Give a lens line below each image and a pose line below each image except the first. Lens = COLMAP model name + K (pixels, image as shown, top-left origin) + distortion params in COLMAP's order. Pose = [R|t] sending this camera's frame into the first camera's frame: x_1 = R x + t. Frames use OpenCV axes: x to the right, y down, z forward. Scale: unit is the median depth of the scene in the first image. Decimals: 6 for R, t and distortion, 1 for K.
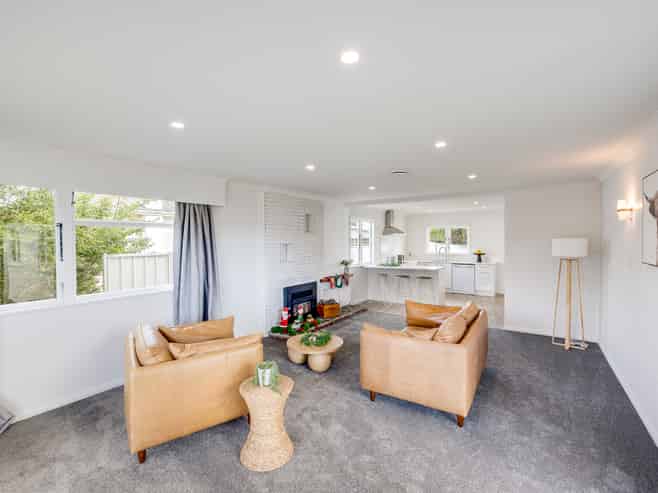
lens RADIAL K [[295.9, 0, 329.0], [0, 295.9, 246.5], [0, 0, 1]] dist [-0.000685, -0.000059]
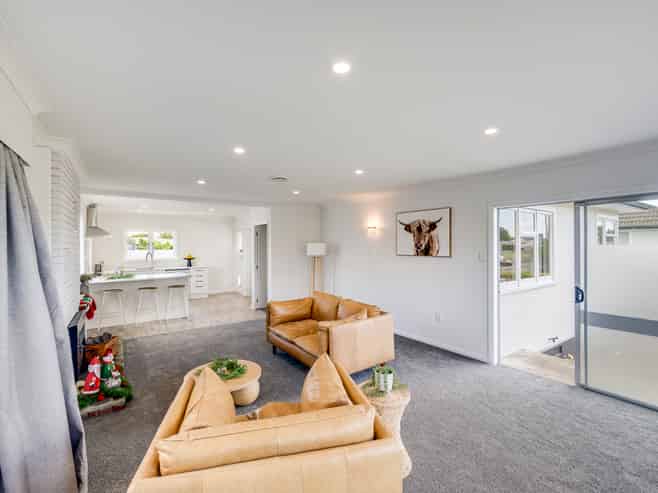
lens RADIAL K [[295.9, 0, 329.0], [0, 295.9, 246.5], [0, 0, 1]] dist [-0.000685, -0.000059]
pose [[0.357602, -0.002349, 0.933871, -0.266648], [0.020992, 0.999764, -0.005524, 0.000219], [-0.933638, 0.021579, 0.357567, 0.190969]]
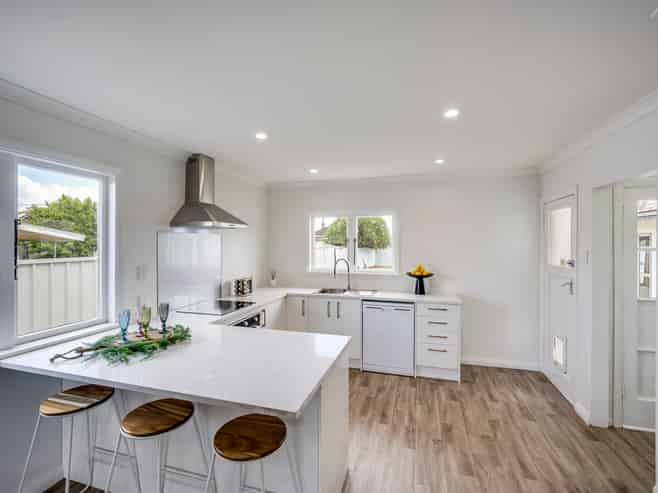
lens RADIAL K [[295.9, 0, 329.0], [0, 295.9, 246.5], [0, 0, 1]] dist [-0.000685, -0.000059]
pose [[0.950037, 0.002218, 0.312128, 0.245268], [-0.000541, 0.999985, -0.005459, -0.014252], [-0.312136, 0.005017, 0.950024, 0.628678]]
